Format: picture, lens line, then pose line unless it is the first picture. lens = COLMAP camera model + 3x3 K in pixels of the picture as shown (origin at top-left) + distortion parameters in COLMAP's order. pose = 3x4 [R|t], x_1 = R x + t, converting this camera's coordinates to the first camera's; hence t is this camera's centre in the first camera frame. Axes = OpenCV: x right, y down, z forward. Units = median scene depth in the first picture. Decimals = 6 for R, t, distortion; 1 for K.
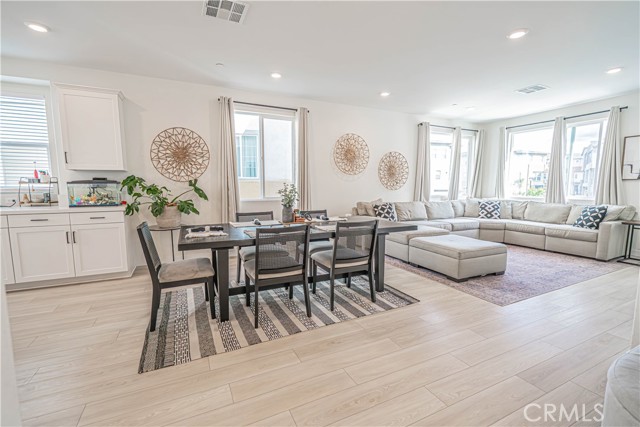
lens RADIAL K [[288.0, 0, 322.6], [0, 288.0, 215.2], [0, 0, 1]] dist [-0.003555, 0.000287]
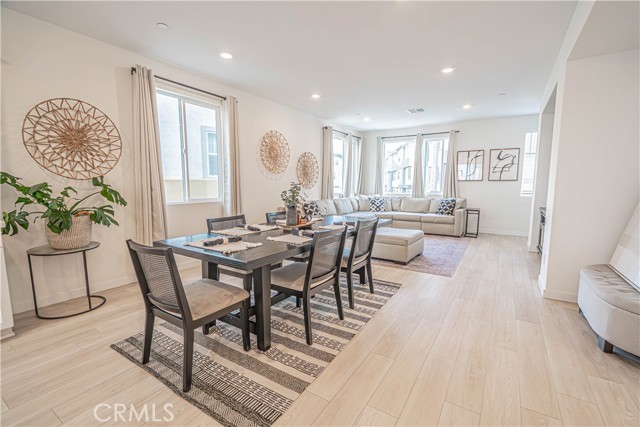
lens RADIAL K [[288.0, 0, 324.7], [0, 288.0, 215.2], [0, 0, 1]] dist [-0.003555, 0.000287]
pose [[0.851968, -0.056024, 0.520588, -0.321579], [0.053852, 0.998362, 0.019309, -0.012592], [-0.520817, 0.011584, 0.853590, 0.106374]]
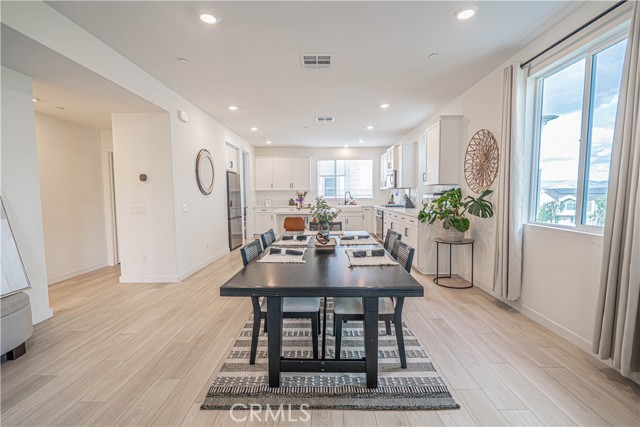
lens RADIAL K [[288.0, 0, 323.2], [0, 288.0, 216.1], [0, 0, 1]] dist [-0.003555, 0.000287]
pose [[-0.446975, 0.071522, -0.891683, 0.442448], [-0.088194, 0.988419, 0.123490, -0.104295], [0.890188, 0.133838, -0.435491, 0.882548]]
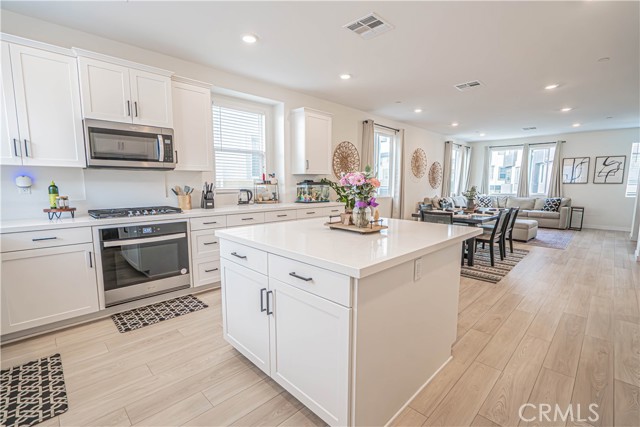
lens RADIAL K [[288.0, 0, 324.2], [0, 288.0, 215.8], [0, 0, 1]] dist [-0.003555, 0.000287]
pose [[0.946442, -0.031118, 0.321372, -0.915093], [0.028115, 0.999507, 0.013983, 0.009406], [-0.321648, -0.004199, 0.946850, -0.186515]]
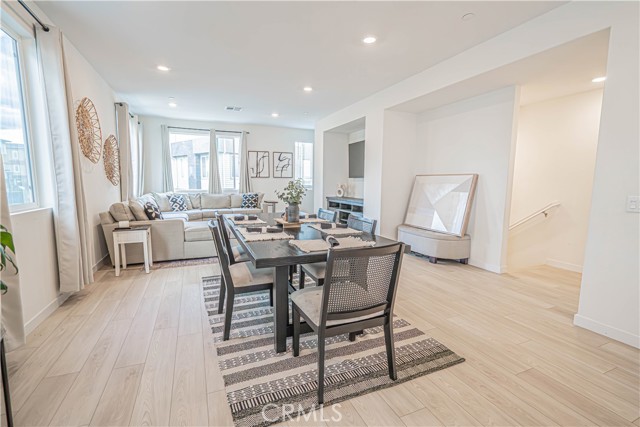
lens RADIAL K [[288.0, 0, 321.9], [0, 288.0, 218.8], [0, 0, 1]] dist [-0.003555, 0.000287]
pose [[0.039986, -0.129478, 0.990776, -0.634315], [0.095769, 0.987500, 0.125185, -0.057268], [-0.994600, 0.089880, 0.051886, 0.549638]]
